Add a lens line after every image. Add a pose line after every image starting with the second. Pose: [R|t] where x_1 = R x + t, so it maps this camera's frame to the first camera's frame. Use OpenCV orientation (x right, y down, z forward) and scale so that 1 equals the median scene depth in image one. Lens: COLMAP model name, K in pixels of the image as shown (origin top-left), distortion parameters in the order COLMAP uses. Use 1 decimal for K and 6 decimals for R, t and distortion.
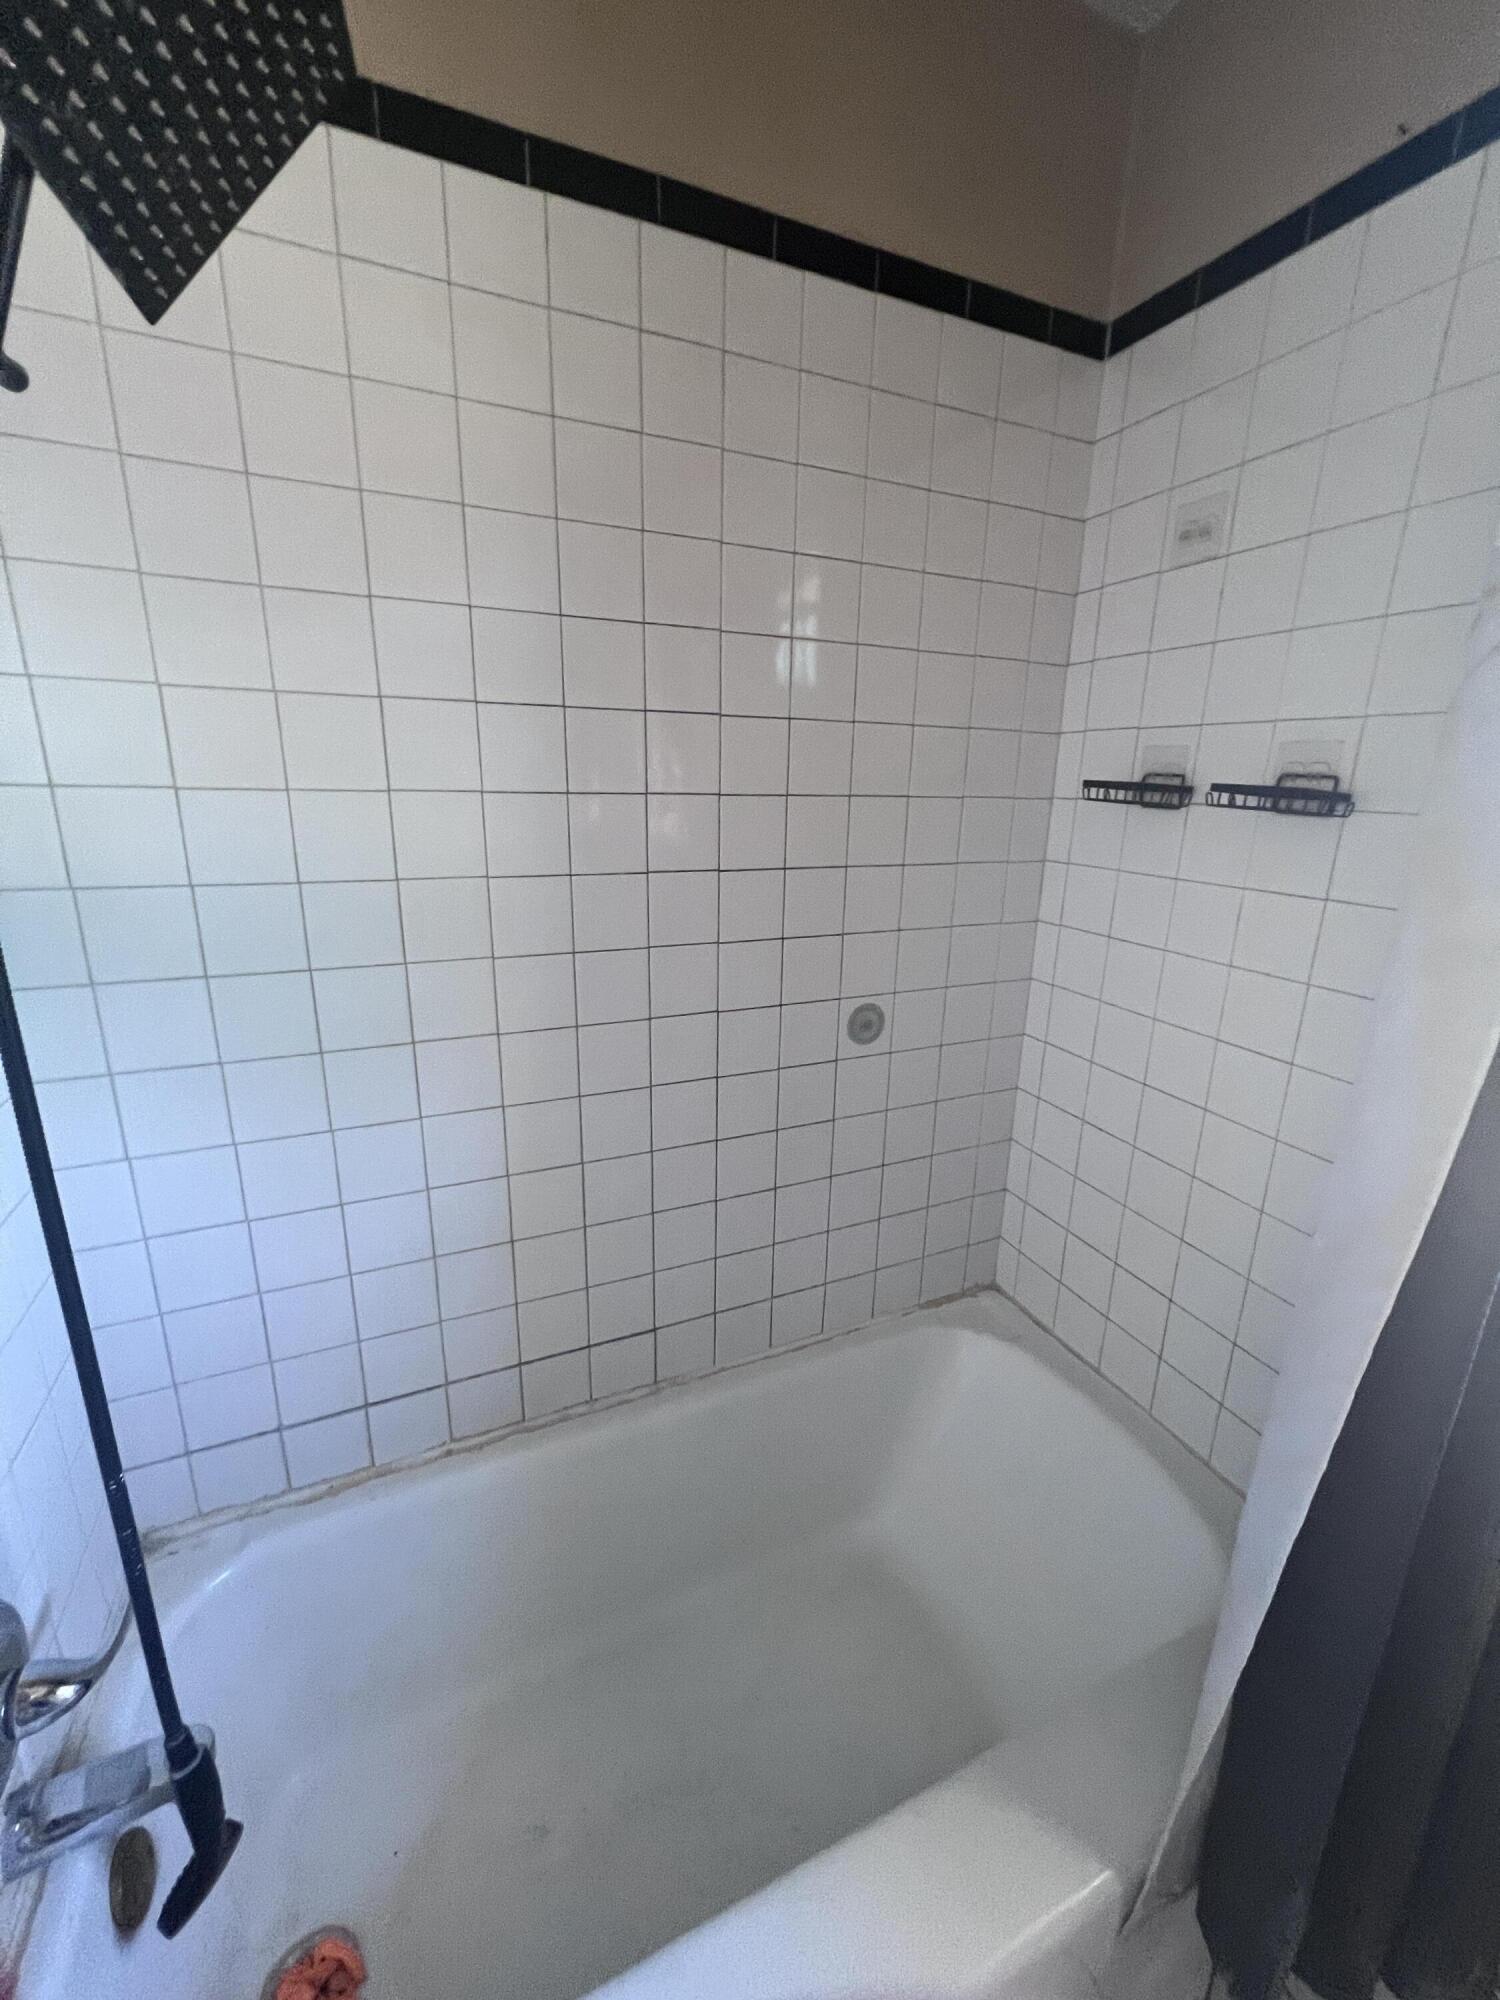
lens RADIAL K [[804.1, 0, 747.3], [0, 804.1, 997.8], [0, 0, 1]] dist [0.000839, 0.000187]
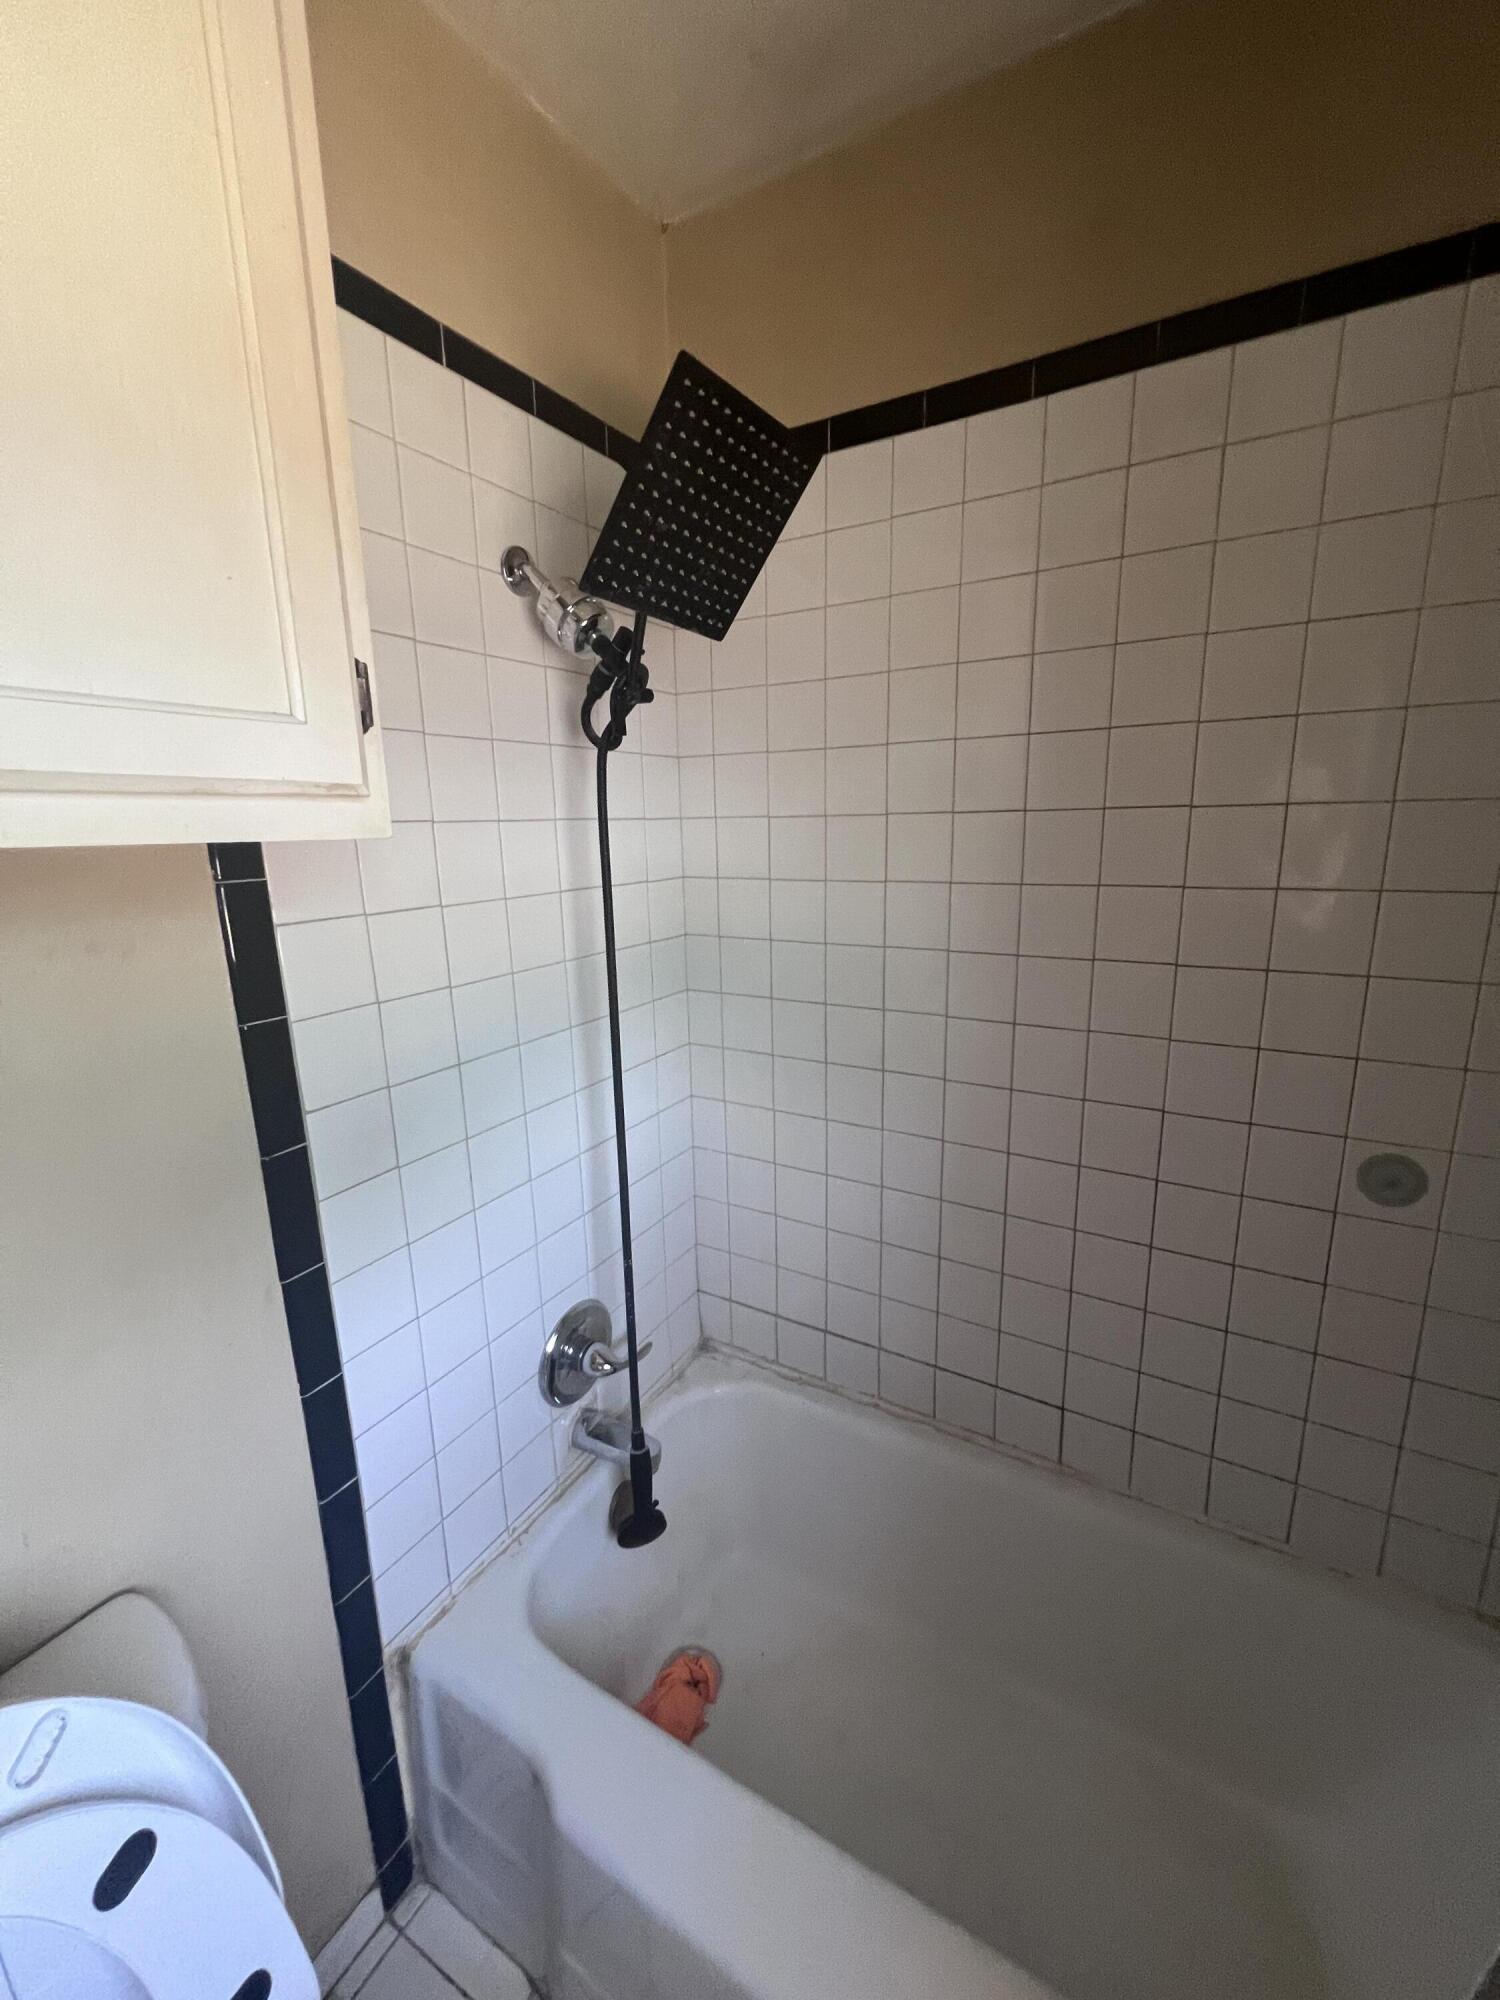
lens RADIAL K [[804.1, 0, 748.5], [0, 804.1, 997.0], [0, 0, 1]] dist [0.000839, 0.000187]
pose [[0.579119, 0.139367, -0.803242, 0.449621], [-0.184265, 0.982159, 0.037560, -0.064084], [0.794146, 0.126258, 0.594467, 0.036184]]
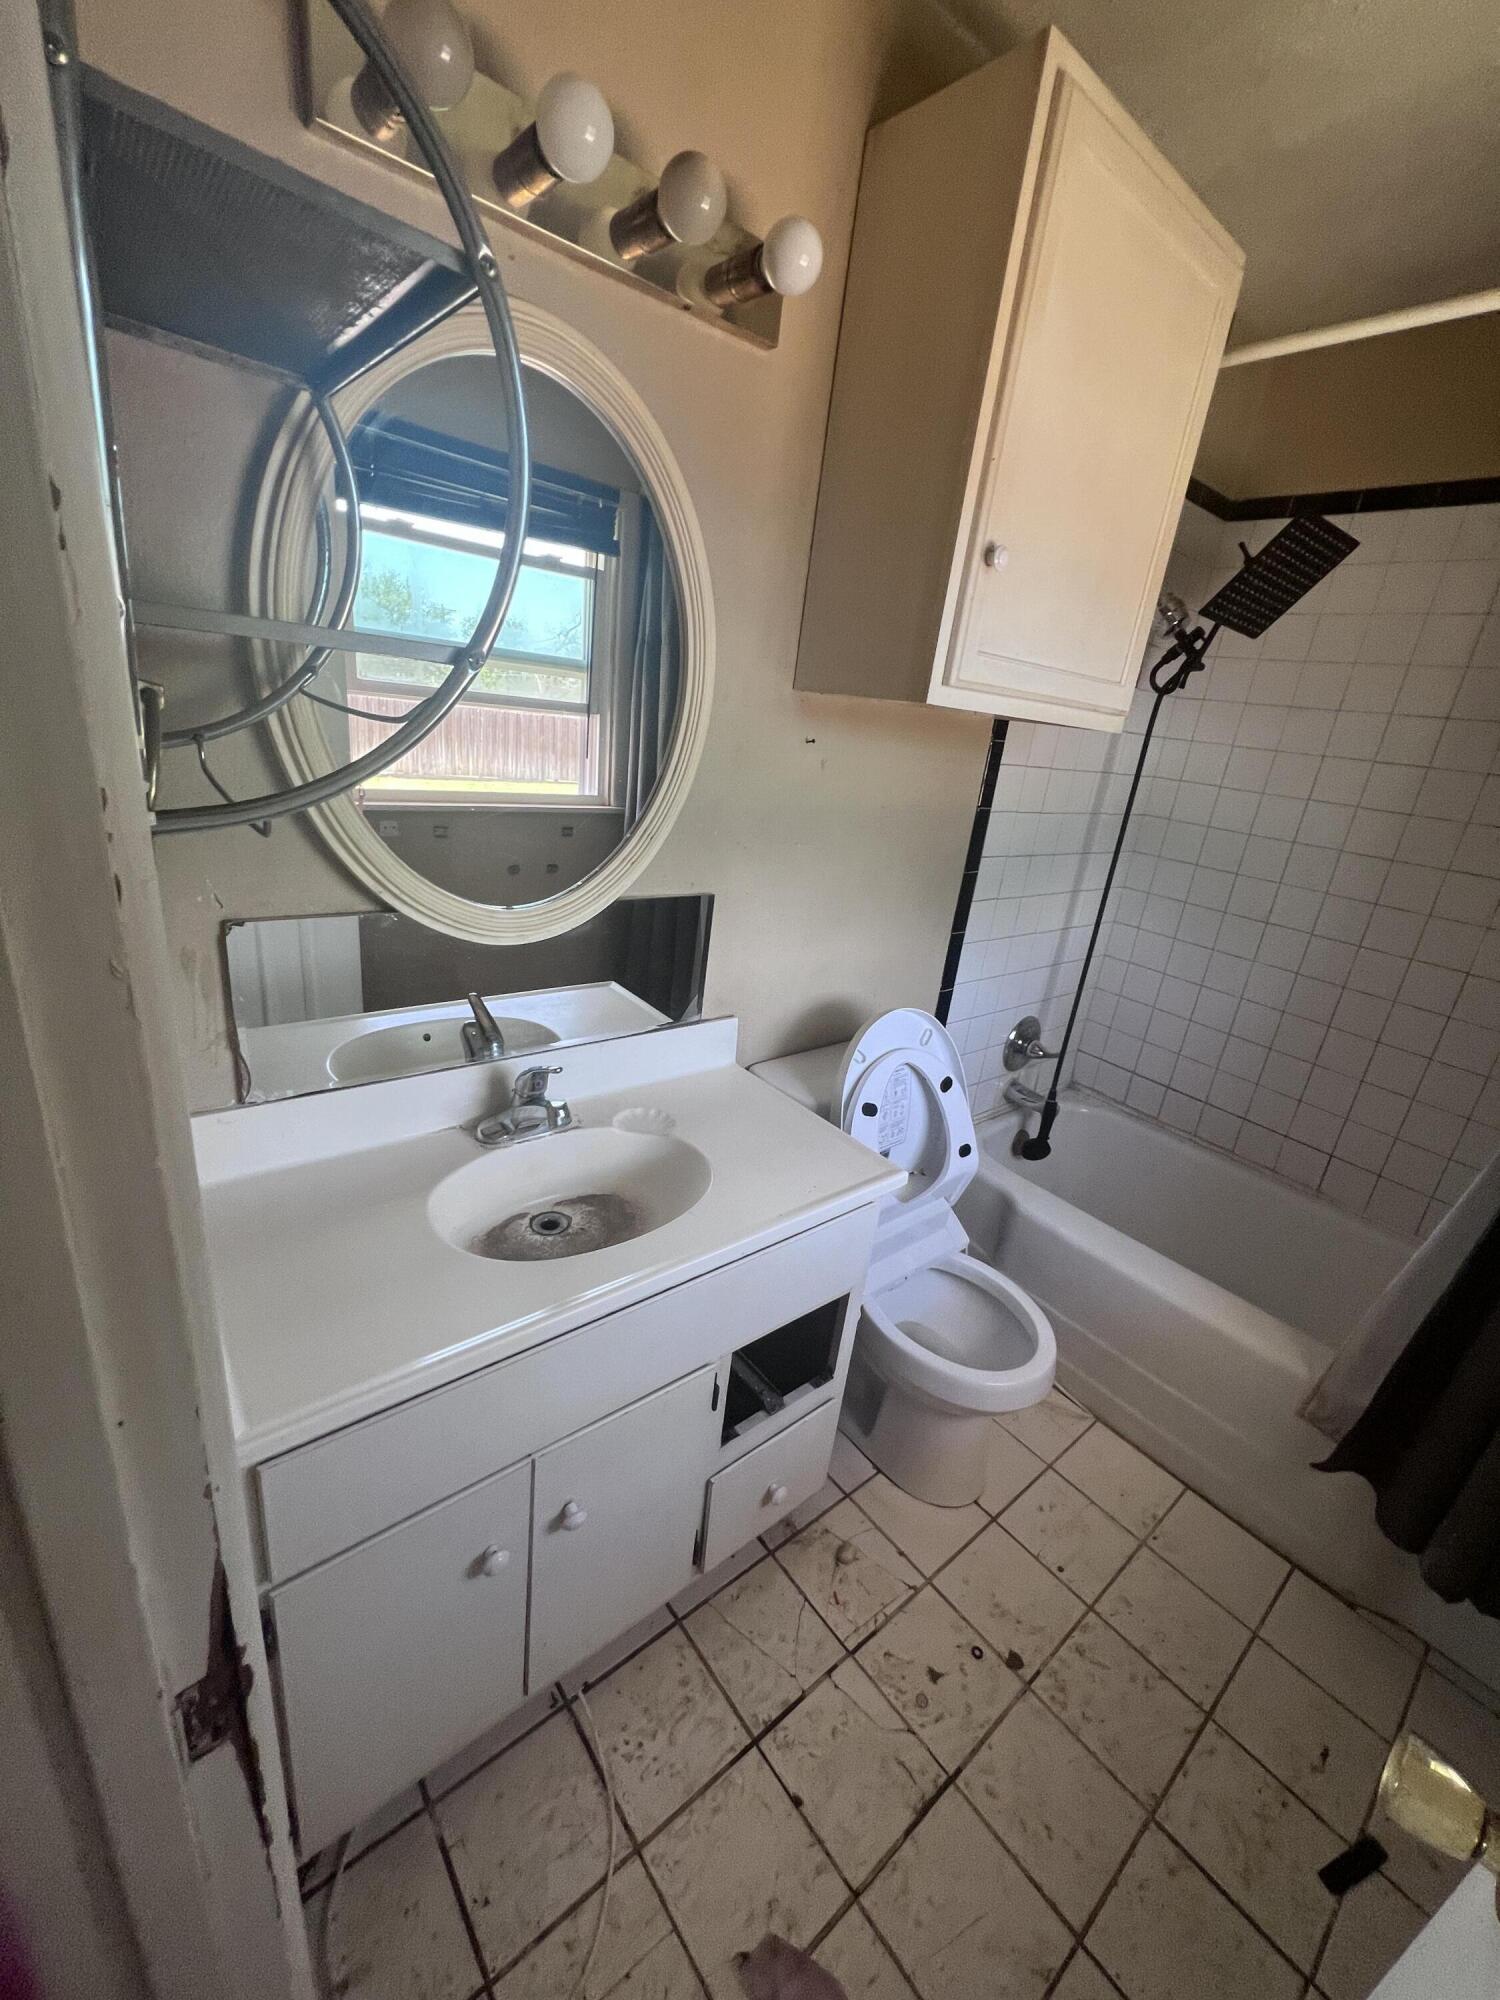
lens RADIAL K [[805.9, 0, 746.9], [0, 805.9, 990.4], [0, 0, 1]] dist [-0.000444, 0.000063]
pose [[0.259313, 0.328212, -0.908313, 1.050470], [-0.361750, 0.905027, 0.223749, 0.211136], [0.895485, 0.270562, 0.353416, -0.771925]]
